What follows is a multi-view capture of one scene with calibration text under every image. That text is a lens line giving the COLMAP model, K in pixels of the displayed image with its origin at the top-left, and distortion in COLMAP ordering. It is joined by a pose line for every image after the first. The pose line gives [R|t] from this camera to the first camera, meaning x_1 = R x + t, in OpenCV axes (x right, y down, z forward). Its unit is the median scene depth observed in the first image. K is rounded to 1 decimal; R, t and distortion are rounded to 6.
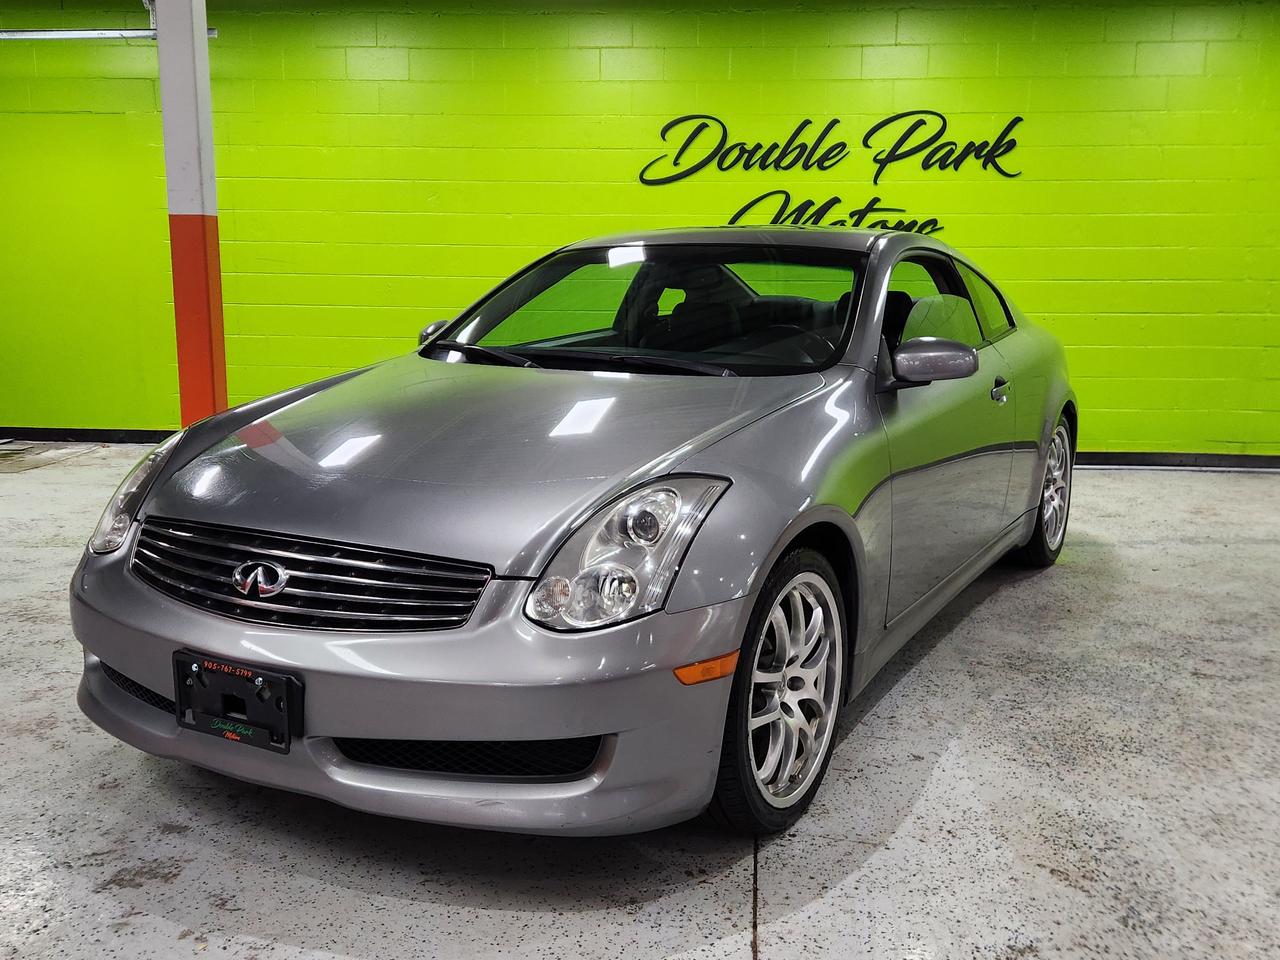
lens RADIAL K [[1263.8, 0, 642.1], [0, 1263.8, 491.8], [0, 0, 1]] dist [0.061307, 0.000000]
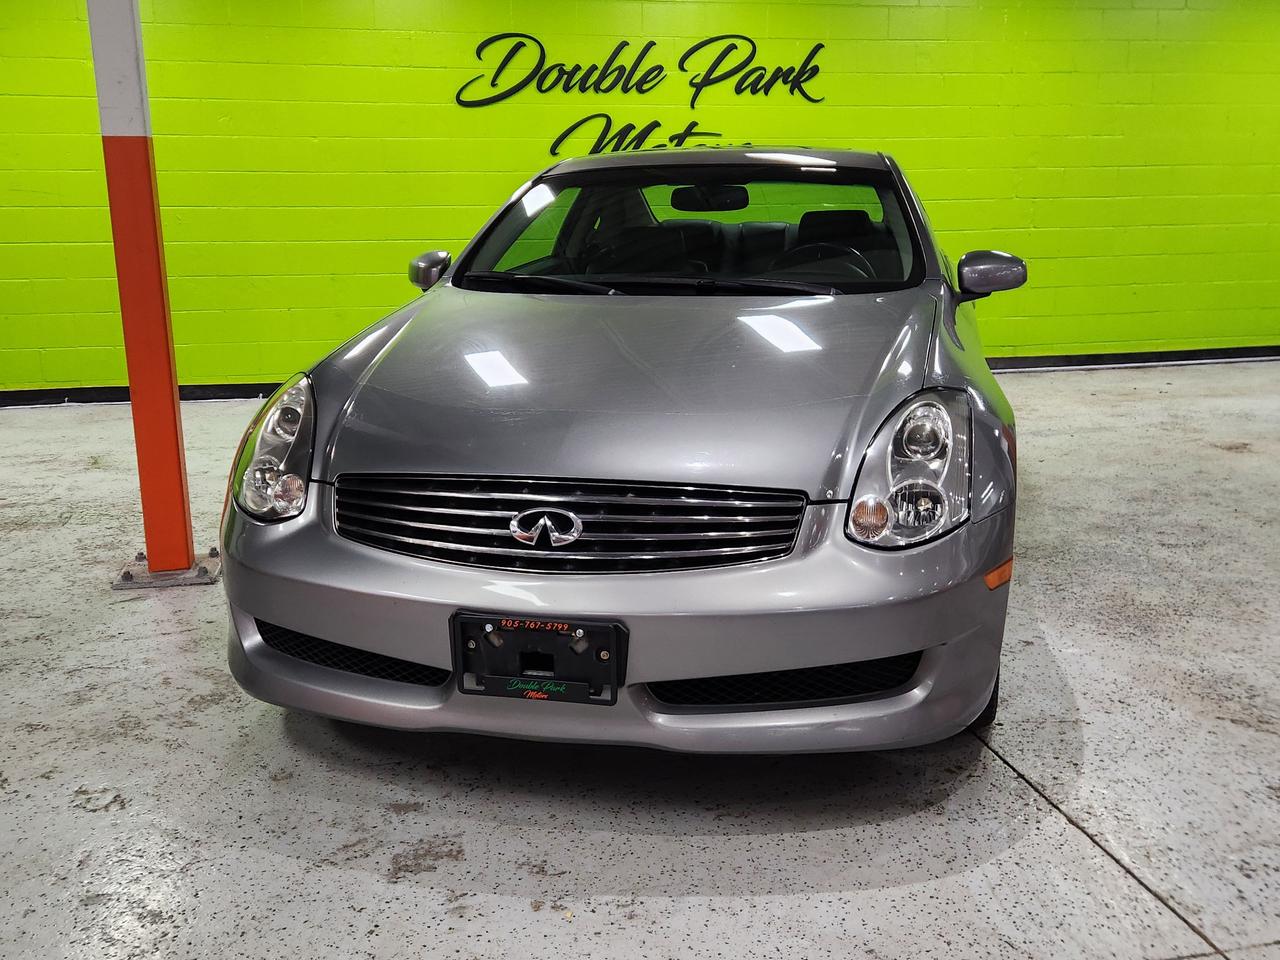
lens RADIAL K [[1263.8, 0, 663.5], [0, 1263.8, 491.5], [0, 0, 1]] dist [0.061307, 0.000000]
pose [[0.952606, -0.084898, 0.292120, -0.285419], [0.069235, 0.995573, 0.063565, -0.006649], [-0.296223, -0.040327, 0.954267, 0.049368]]
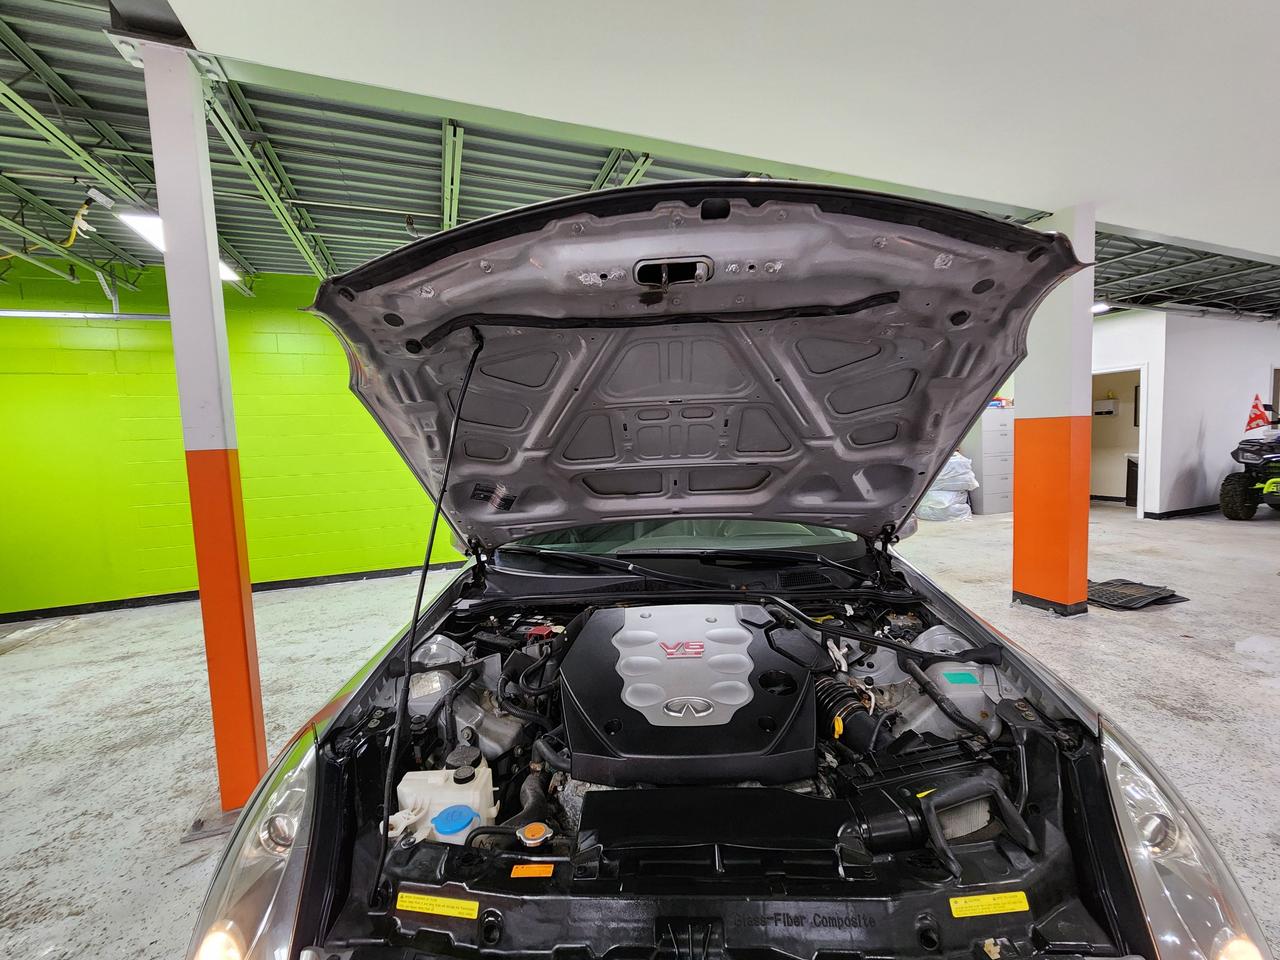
lens RADIAL K [[523.3, 0, 641.5], [0, 523.3, 480.2], [0, 0, 1]] dist [-0.003512, 0.001048]
pose [[0.895311, -0.078698, 0.438434, -0.229112], [0.125934, 0.988834, -0.079673, -0.114800], [-0.427268, 0.126546, 0.895225, 0.472952]]
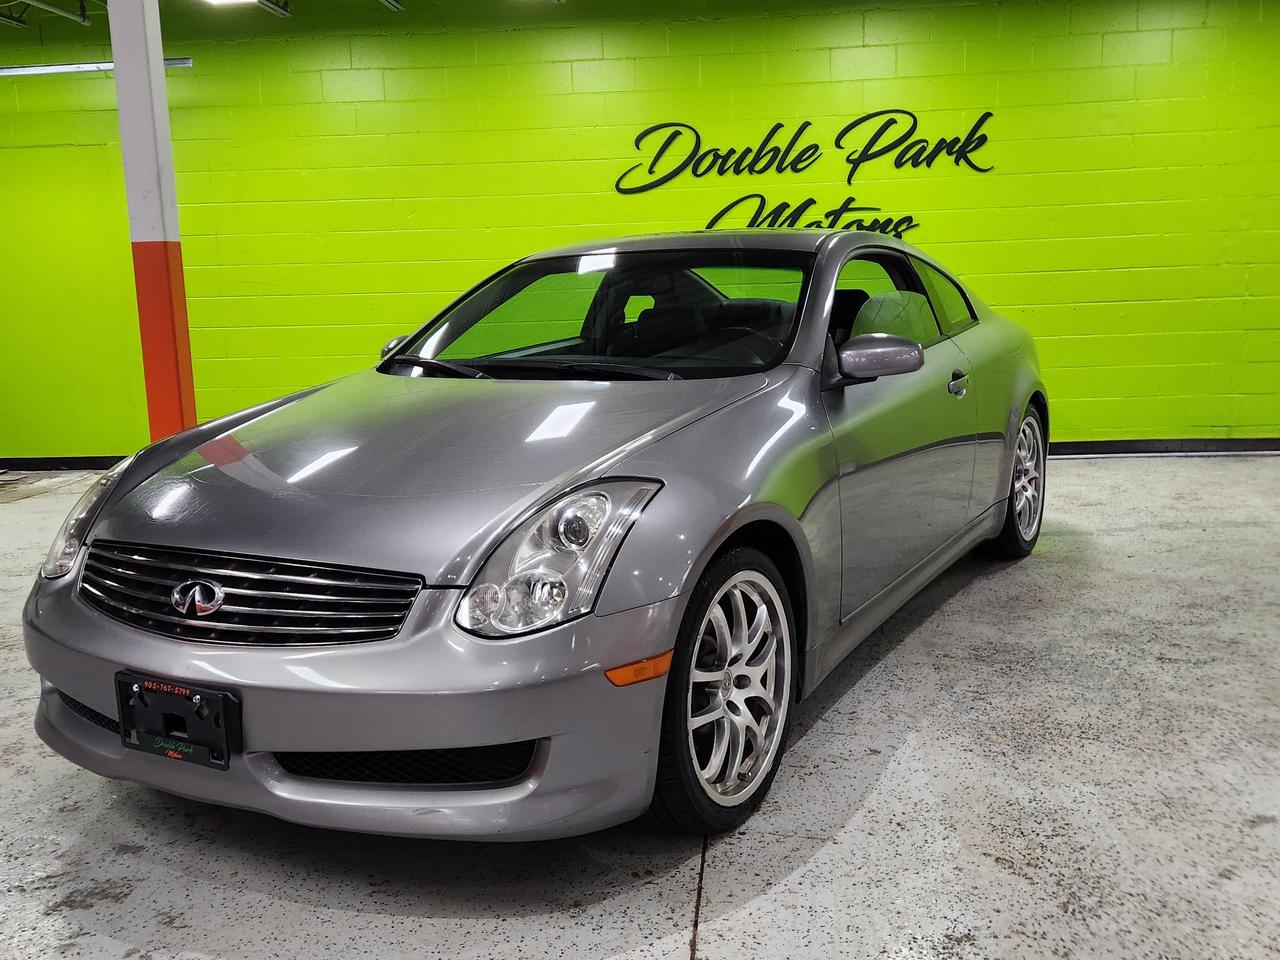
lens RADIAL K [[1263.8, 0, 641.6], [0, 1263.8, 474.7], [0, 0, 1]] dist [0.061307, 0.000000]
pose [[0.999208, -0.037964, -0.011948, 0.039742], [0.037729, 0.999101, -0.019351, 0.002189], [0.012672, 0.018885, 0.999741, -0.006853]]
